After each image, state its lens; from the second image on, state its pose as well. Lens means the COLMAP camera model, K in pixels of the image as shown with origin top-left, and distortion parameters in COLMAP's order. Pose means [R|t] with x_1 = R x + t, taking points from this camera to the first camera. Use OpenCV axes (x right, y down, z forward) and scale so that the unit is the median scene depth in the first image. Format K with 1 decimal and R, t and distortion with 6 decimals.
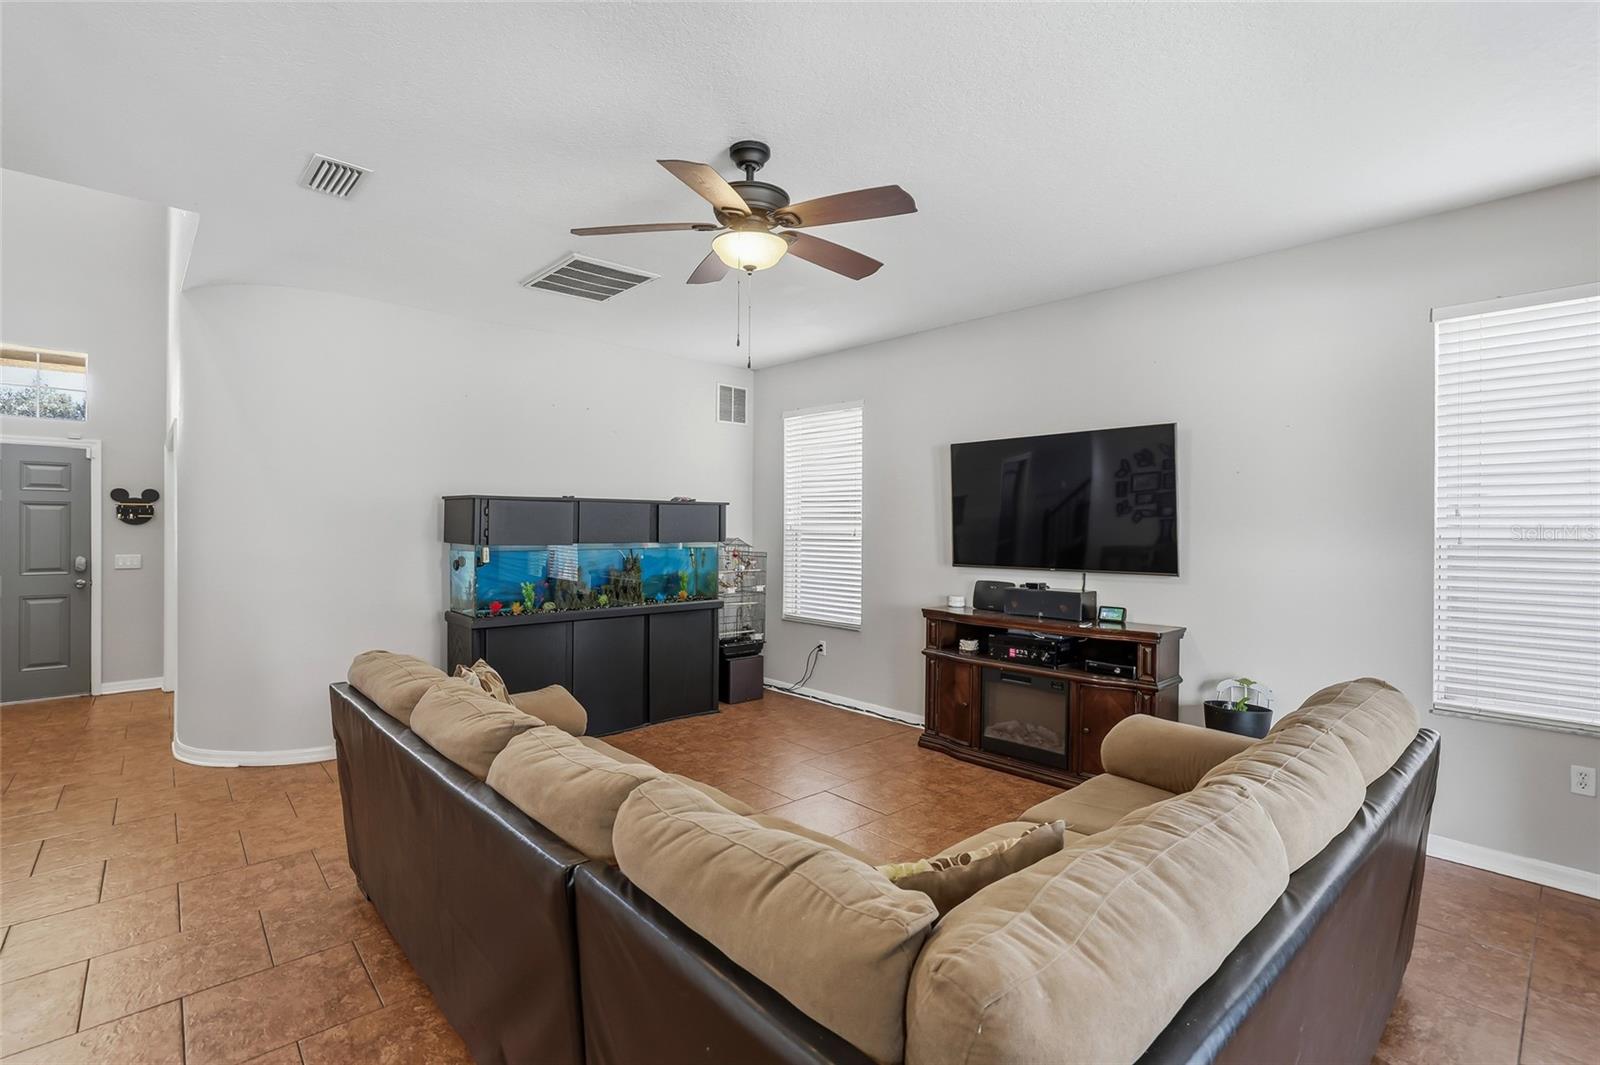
lens RADIAL K [[756.8, 0, 800.0], [0, 756.8, 532.5], [0, 0, 1]] dist [-0.001635, -0.000297]
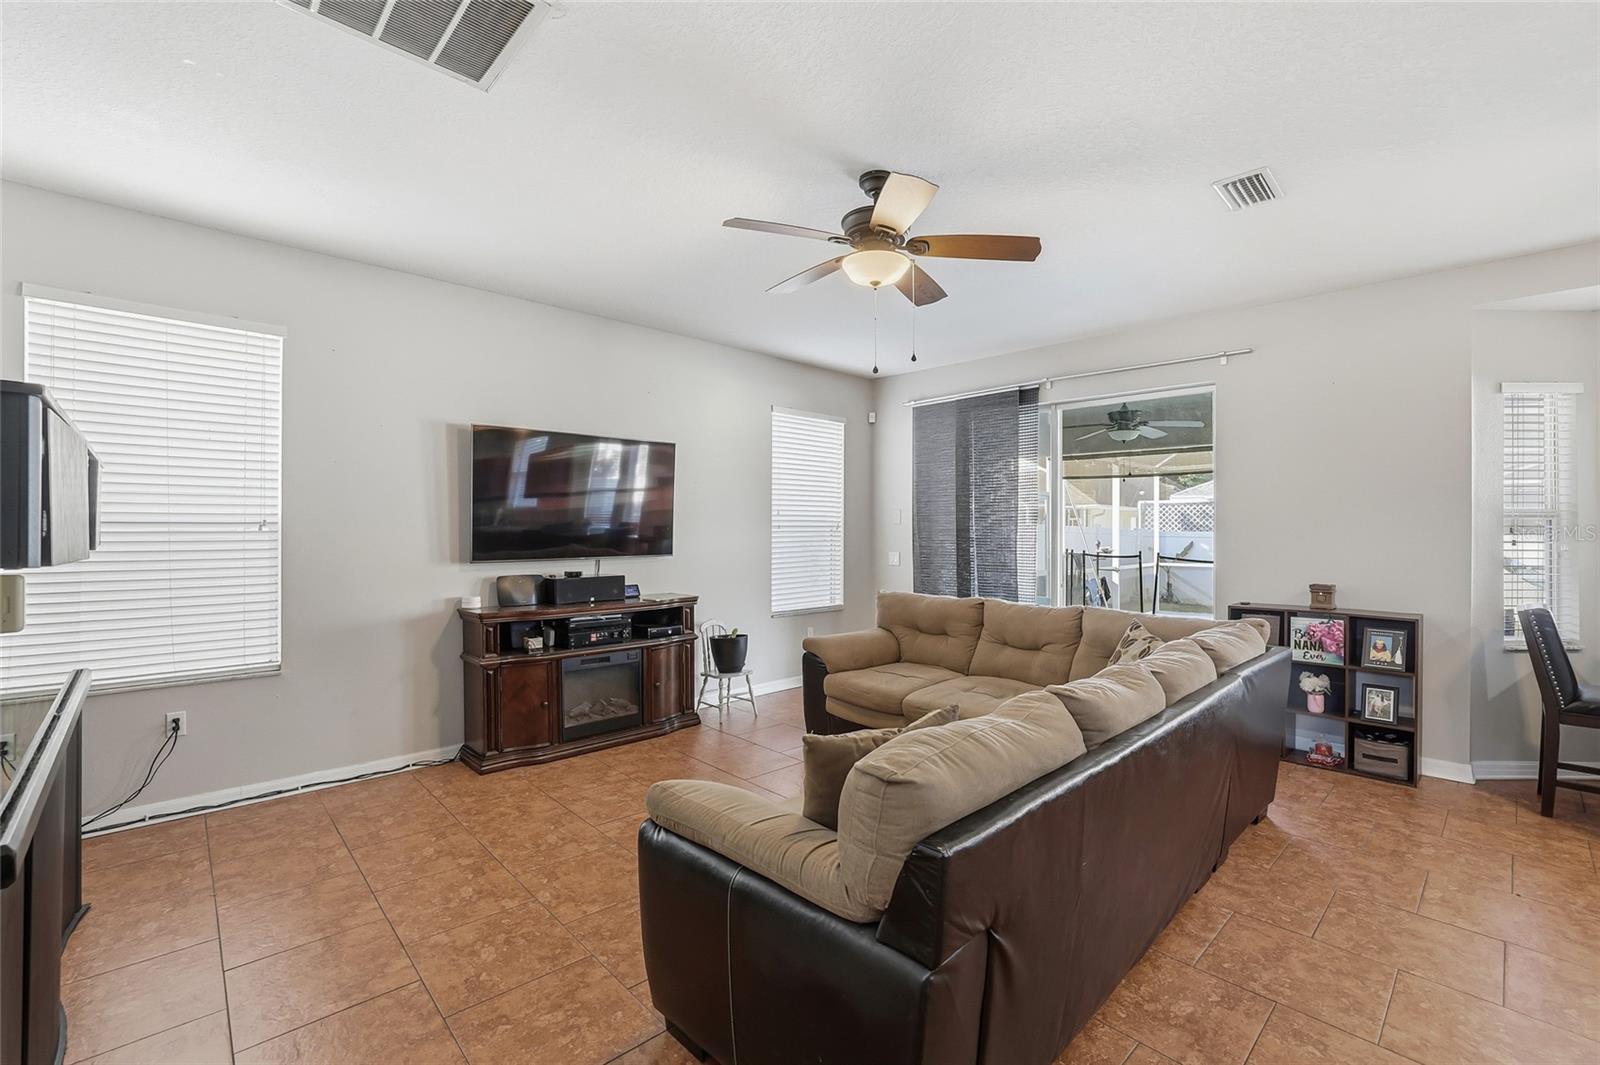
lens RADIAL K [[707.9, 0, 800.0], [0, 707.9, 532.5], [0, 0, 1]] dist [0.000454, 0.001032]
pose [[-0.004330, -0.011195, 0.999928, -0.713223], [0.005468, 0.999922, 0.011218, 0.002642], [-0.999976, 0.005516, -0.004268, 0.717605]]
